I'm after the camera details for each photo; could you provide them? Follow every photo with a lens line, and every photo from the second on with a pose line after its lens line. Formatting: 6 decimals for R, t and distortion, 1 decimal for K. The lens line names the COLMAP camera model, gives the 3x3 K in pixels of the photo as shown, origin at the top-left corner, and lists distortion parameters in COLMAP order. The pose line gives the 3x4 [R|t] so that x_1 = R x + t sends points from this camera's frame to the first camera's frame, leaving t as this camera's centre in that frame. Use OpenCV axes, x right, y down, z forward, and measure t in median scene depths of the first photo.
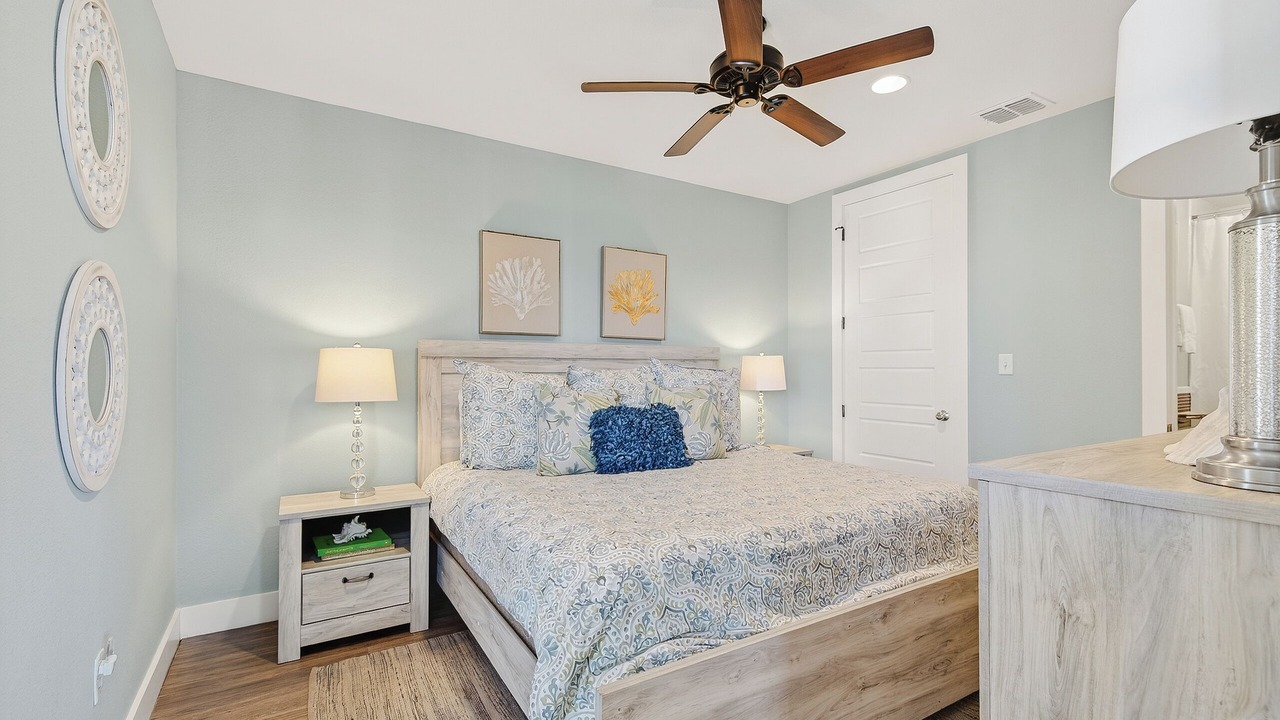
lens RADIAL K [[564.3, 0, 639.6], [0, 564.3, 368.5], [0, 0, 1]] dist [0.000635, 0.000150]
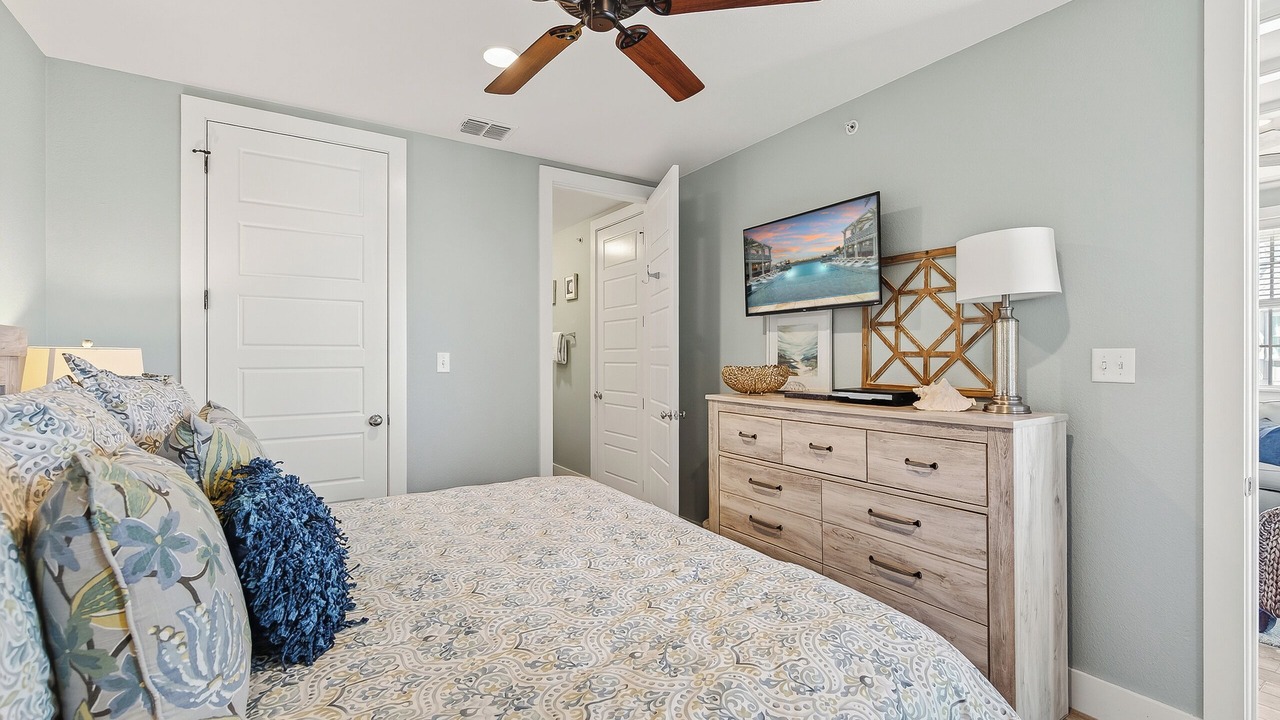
lens RADIAL K [[564.3, 0, 641.6], [0, 564.3, 358.8], [0, 0, 1]] dist [0.000635, 0.000150]
pose [[-0.010588, -0.004250, 0.999935, -0.440163], [-0.003325, 0.999986, 0.004215, -0.023328], [-0.999938, -0.003280, -0.010602, 0.733618]]
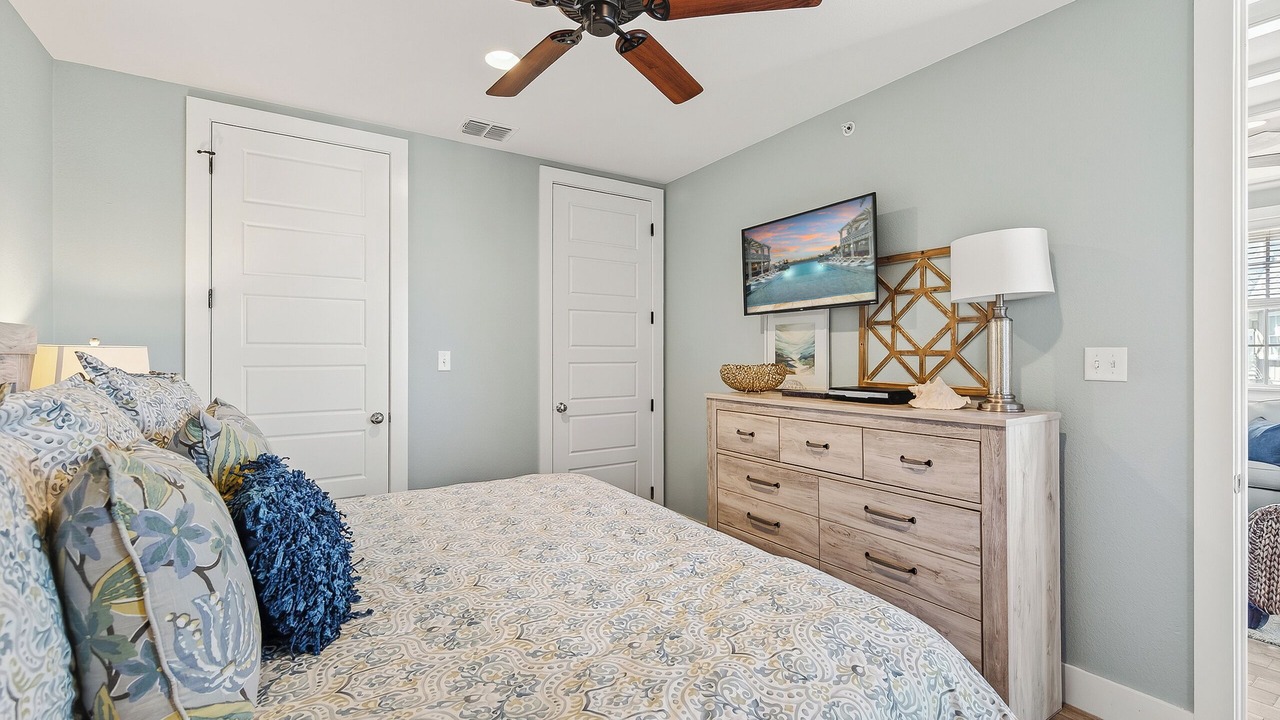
lens RADIAL K [[564.3, 0, 640.1], [0, 564.3, 356.8], [0, 0, 1]] dist [0.000635, 0.000150]
pose [[-0.009265, -0.002956, 0.999953, -0.450891], [-0.004269, 0.999987, 0.002916, -0.023026], [-0.999948, -0.004242, -0.009277, 0.733210]]
